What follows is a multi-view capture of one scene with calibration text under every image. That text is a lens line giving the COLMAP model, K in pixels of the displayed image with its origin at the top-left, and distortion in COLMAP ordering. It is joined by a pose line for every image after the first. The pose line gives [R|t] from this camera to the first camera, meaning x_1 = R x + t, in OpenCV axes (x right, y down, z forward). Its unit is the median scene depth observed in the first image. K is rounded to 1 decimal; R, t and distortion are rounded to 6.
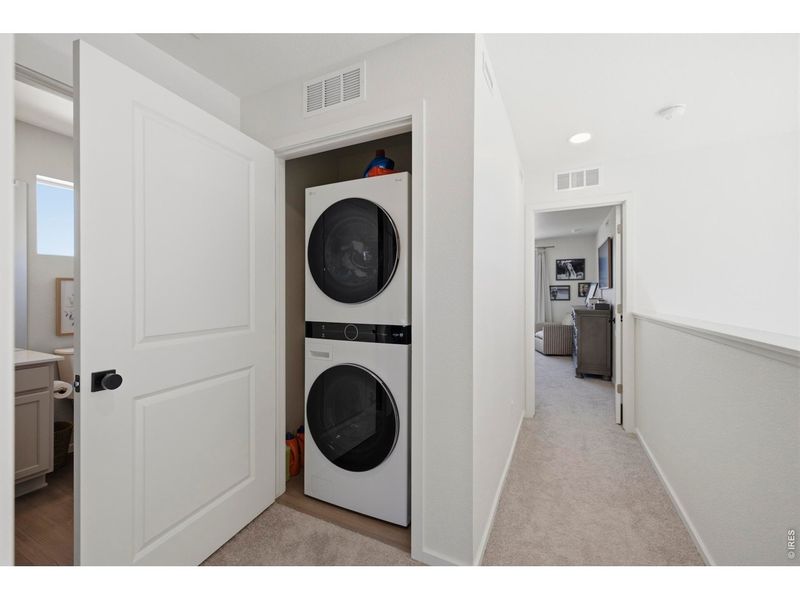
lens RADIAL K [[333.0, 0, 397.3], [0, 333.0, 298.2], [0, 0, 1]] dist [0.002370, 0.000270]
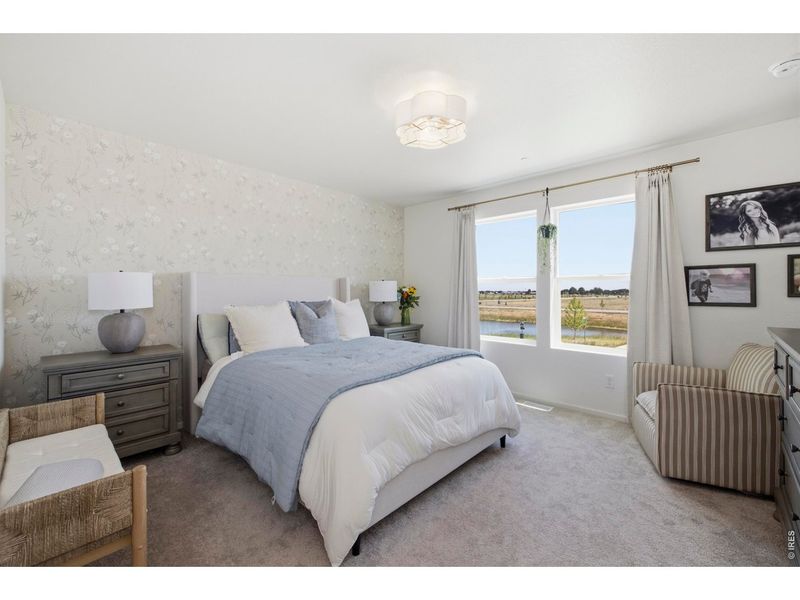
lens RADIAL K [[333.0, 0, 397.3], [0, 333.0, 298.2], [0, 0, 1]] dist [0.002370, 0.000270]
pose [[0.953329, -0.002147, -0.301925, 0.263478], [0.004598, 0.999962, 0.007407, -0.006680], [0.301898, -0.008449, 0.953303, 0.546705]]
